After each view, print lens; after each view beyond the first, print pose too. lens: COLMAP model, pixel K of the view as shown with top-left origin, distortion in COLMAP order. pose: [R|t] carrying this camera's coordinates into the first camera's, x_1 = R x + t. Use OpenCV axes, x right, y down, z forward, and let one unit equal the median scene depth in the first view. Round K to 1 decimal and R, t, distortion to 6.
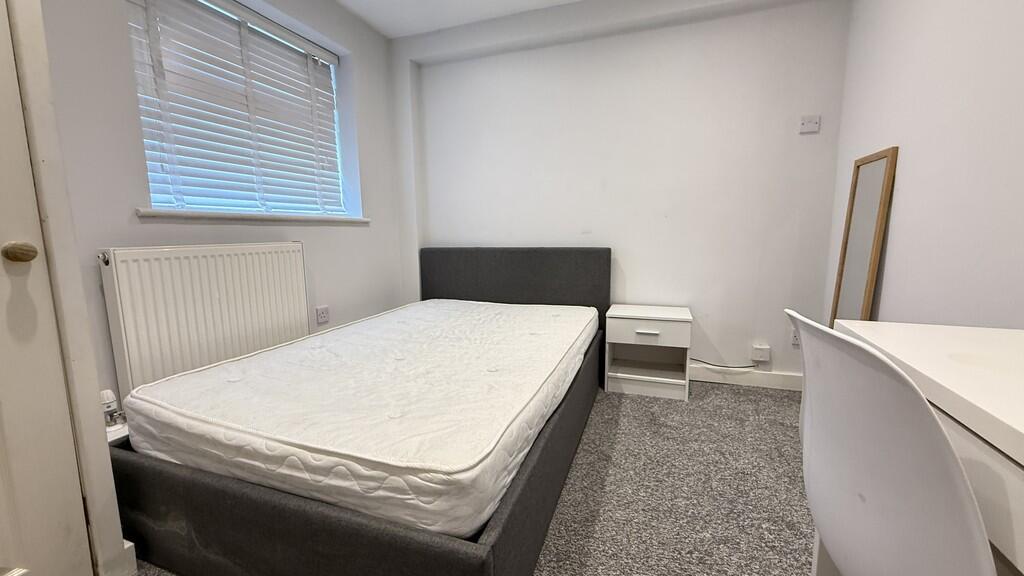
lens RADIAL K [[411.3, 0, 507.4], [0, 411.3, 288.6], [0, 0, 1]] dist [-0.001136, -0.000164]
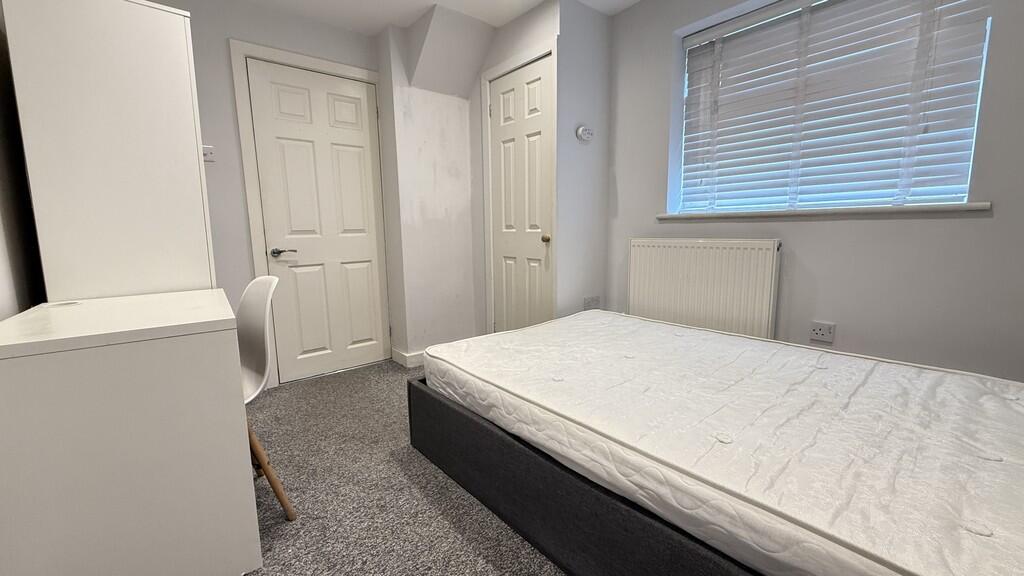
lens RADIAL K [[411.3, 0, 507.4], [0, 411.3, 288.6], [0, 0, 1]] dist [-0.001136, -0.000164]
pose [[-0.503973, 0.141411, -0.852065, 0.709097], [-0.096696, 0.971067, 0.218353, -0.179513], [0.858290, 0.192435, -0.475717, 1.135144]]
